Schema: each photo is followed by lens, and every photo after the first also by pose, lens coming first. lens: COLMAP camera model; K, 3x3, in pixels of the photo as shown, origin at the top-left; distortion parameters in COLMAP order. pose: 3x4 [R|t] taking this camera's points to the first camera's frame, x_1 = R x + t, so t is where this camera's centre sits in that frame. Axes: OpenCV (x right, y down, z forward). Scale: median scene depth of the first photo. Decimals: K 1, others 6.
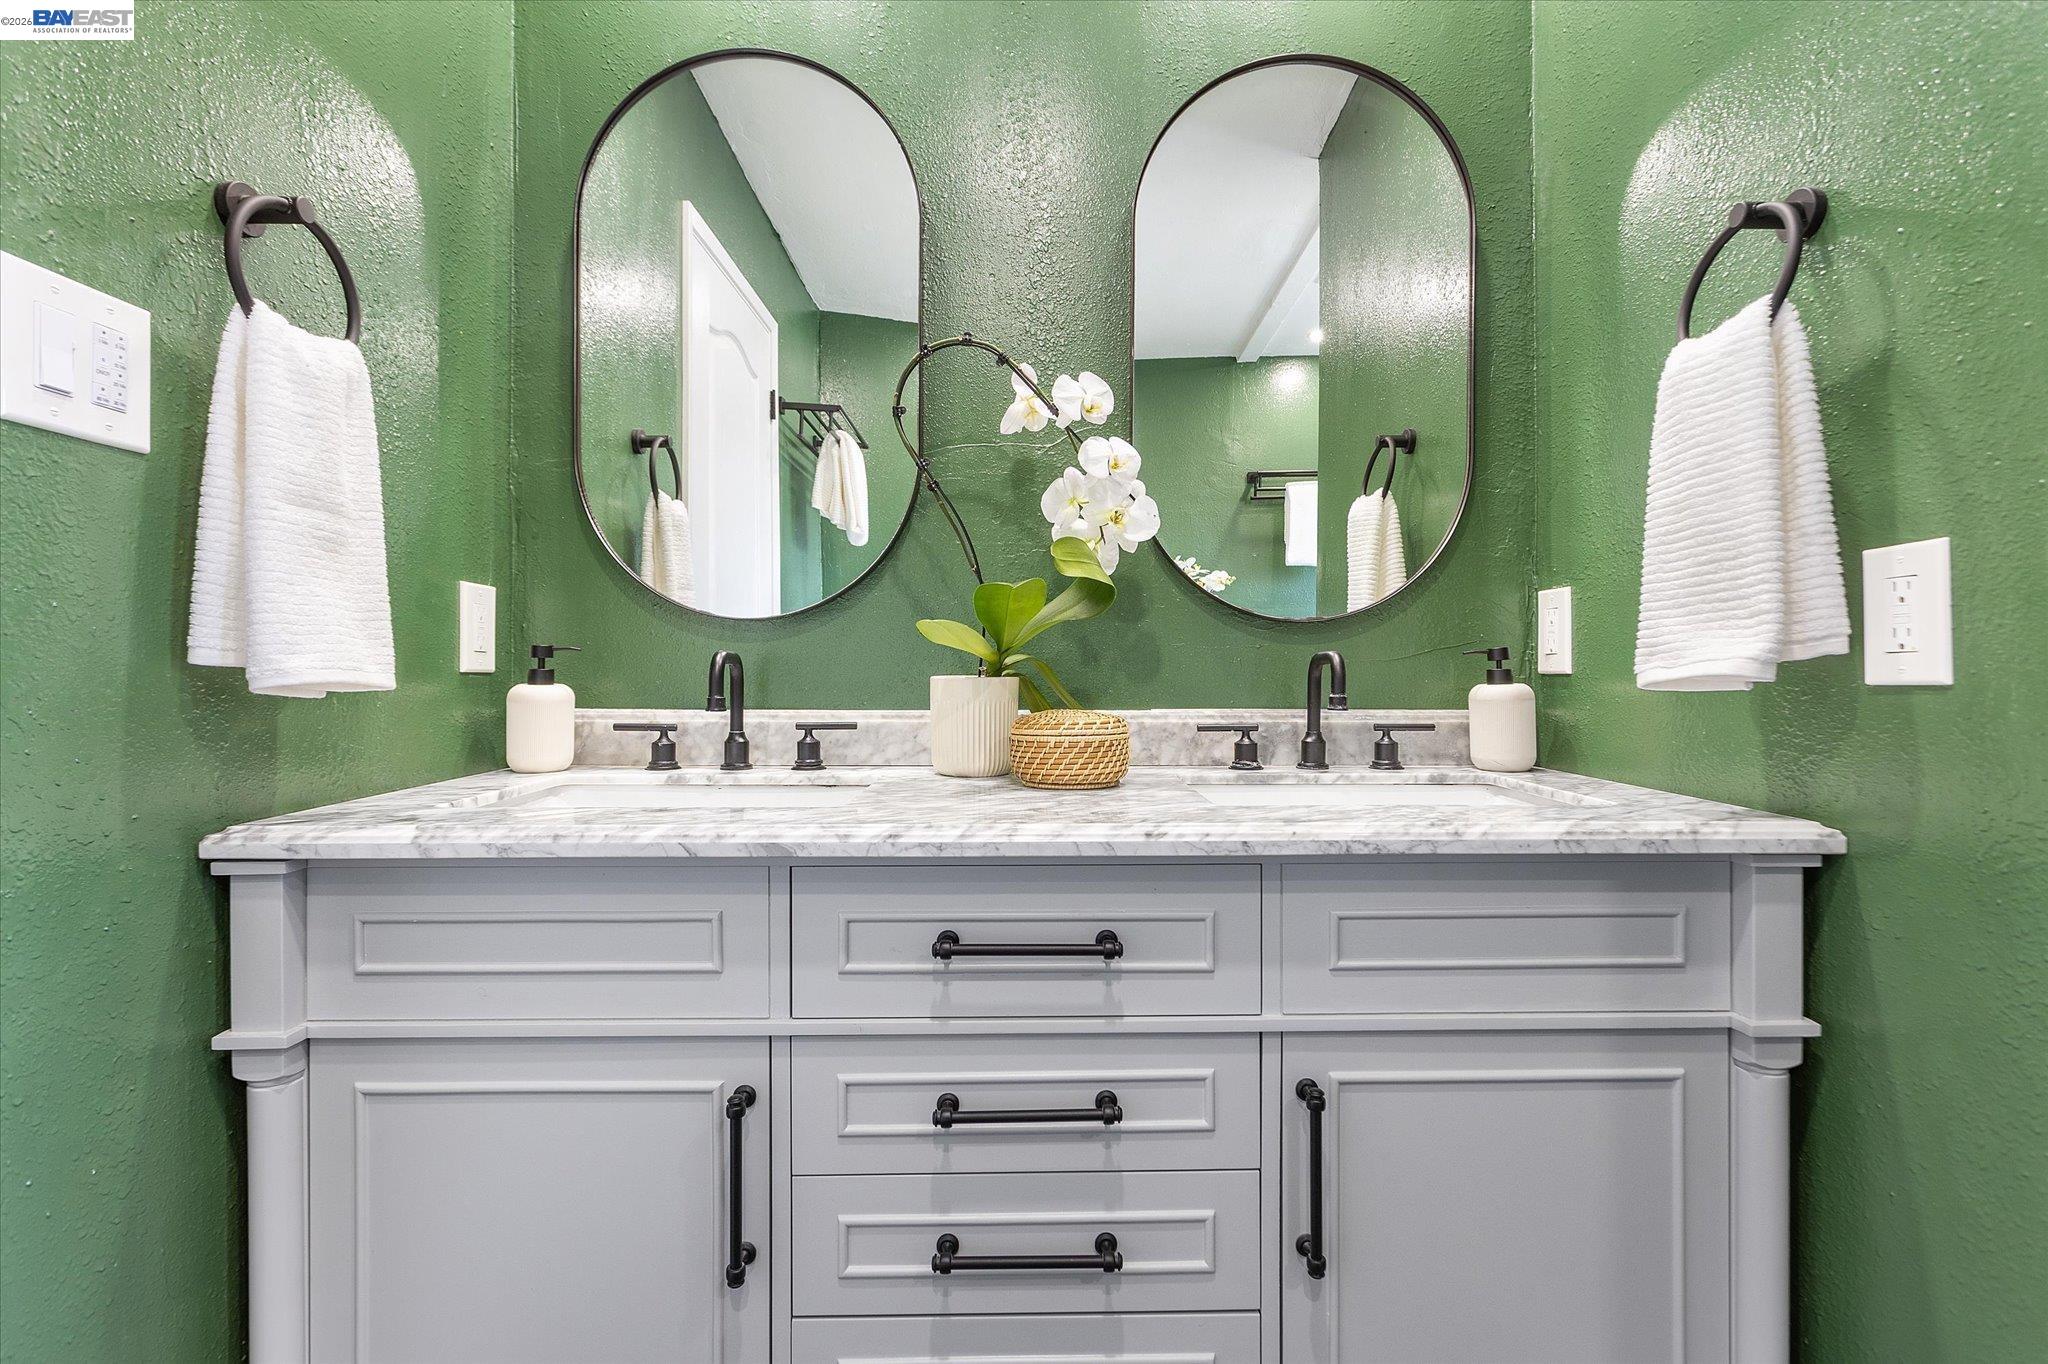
lens RADIAL K [[998.1, 0, 1027.9], [0, 998.1, 654.2], [0, 0, 1]] dist [-0.004142, -0.000594]
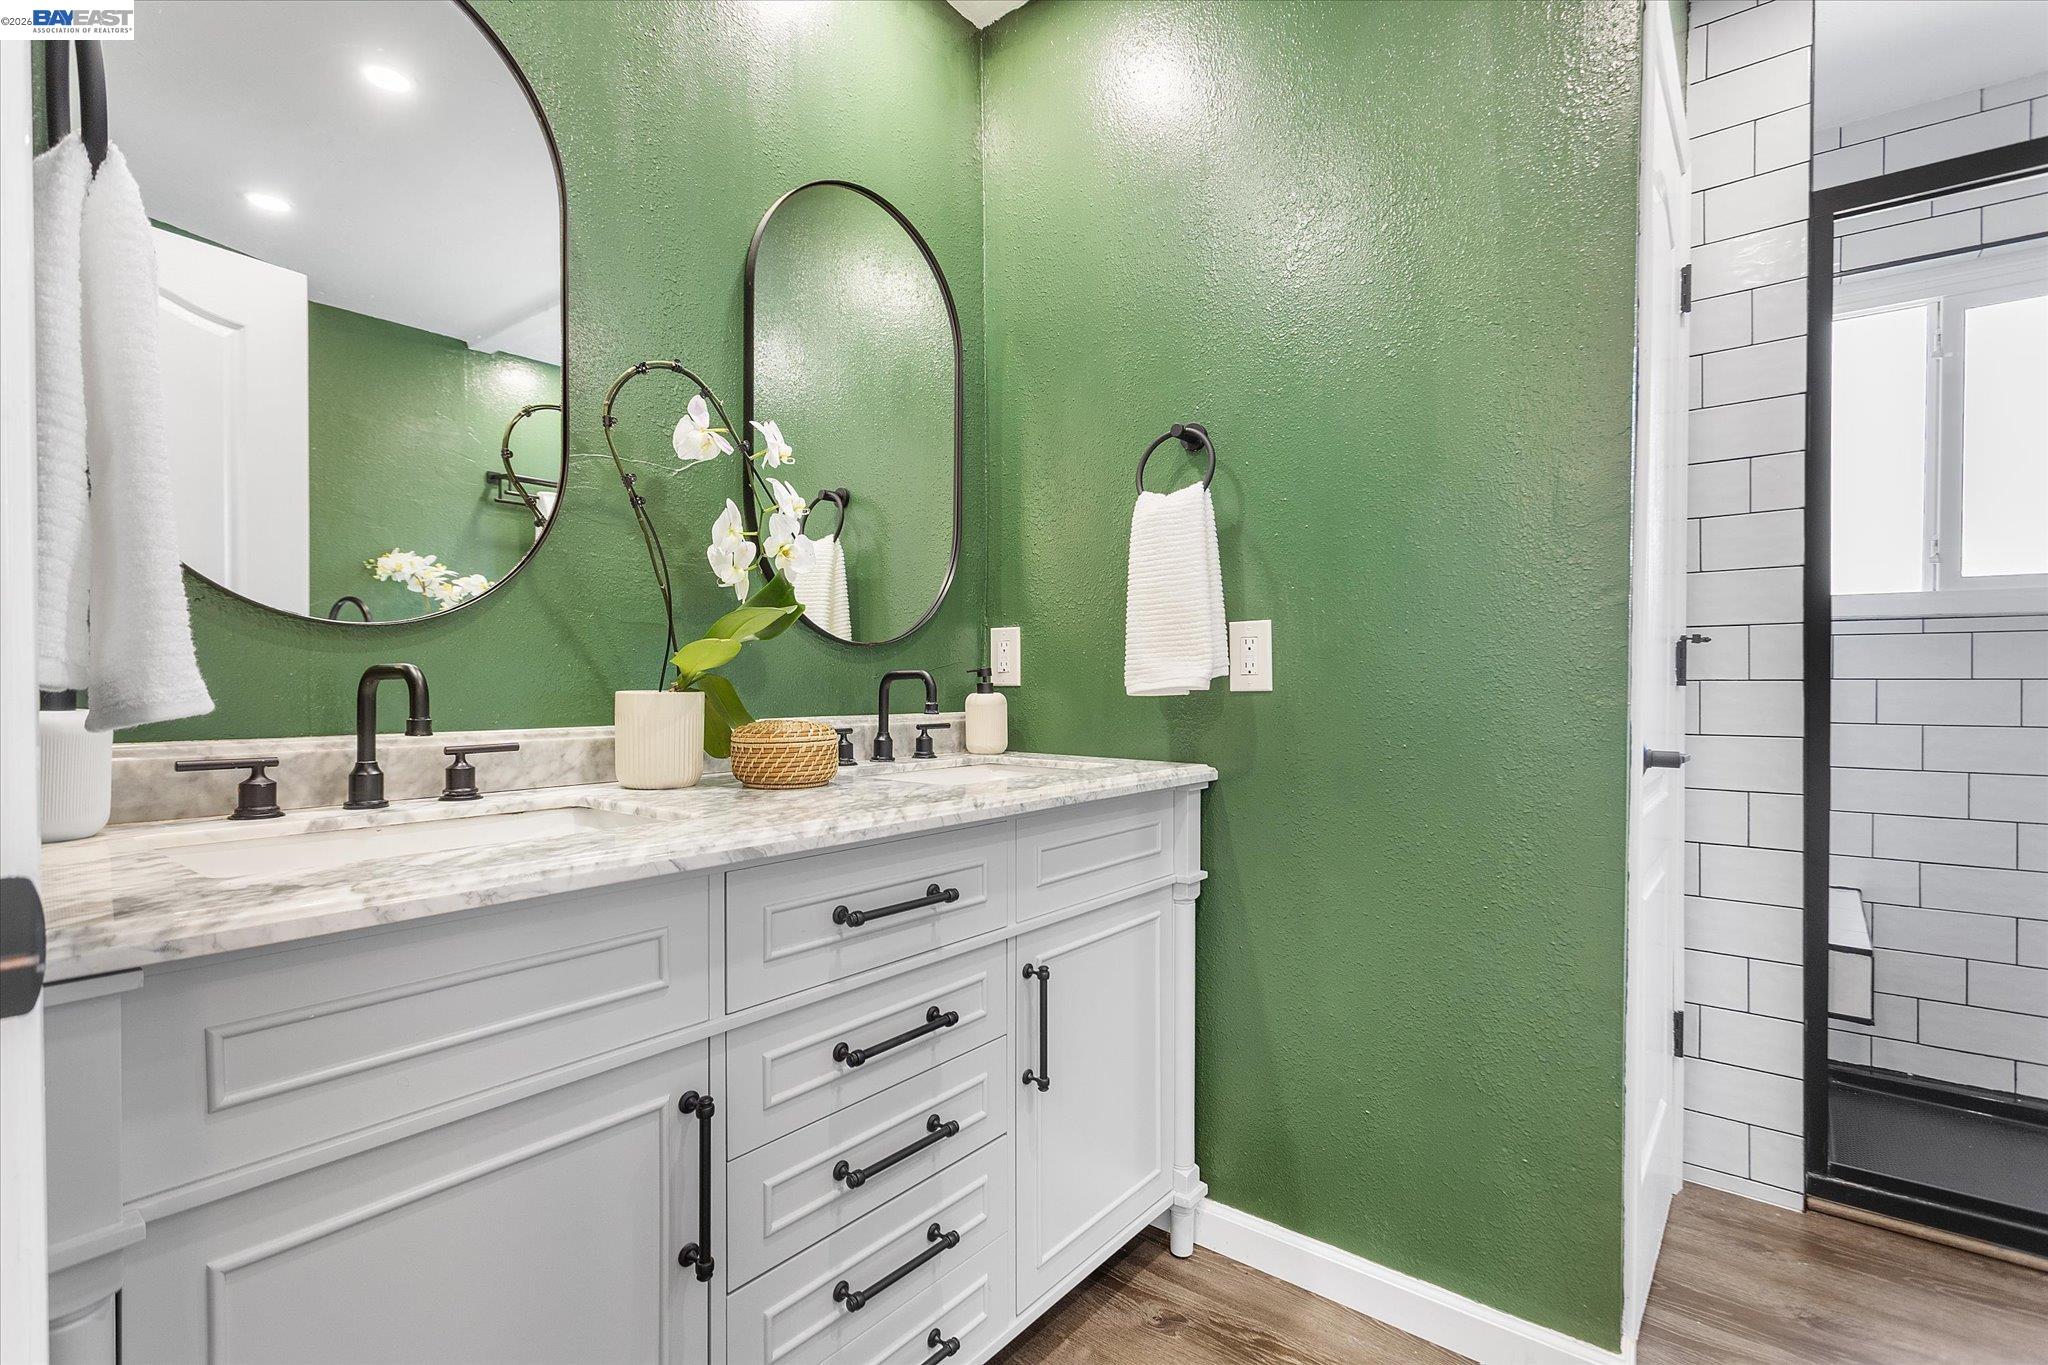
lens RADIAL K [[969.2, 0, 1060.8], [0, 969.2, 672.9], [0, 0, 1]] dist [-0.002308, 0.000666]
pose [[0.619520, 0.005365, 0.784963, -0.795532], [-0.010324, 0.999946, 0.001314, -0.003407], [-0.784913, -0.008918, 0.619541, 0.082835]]
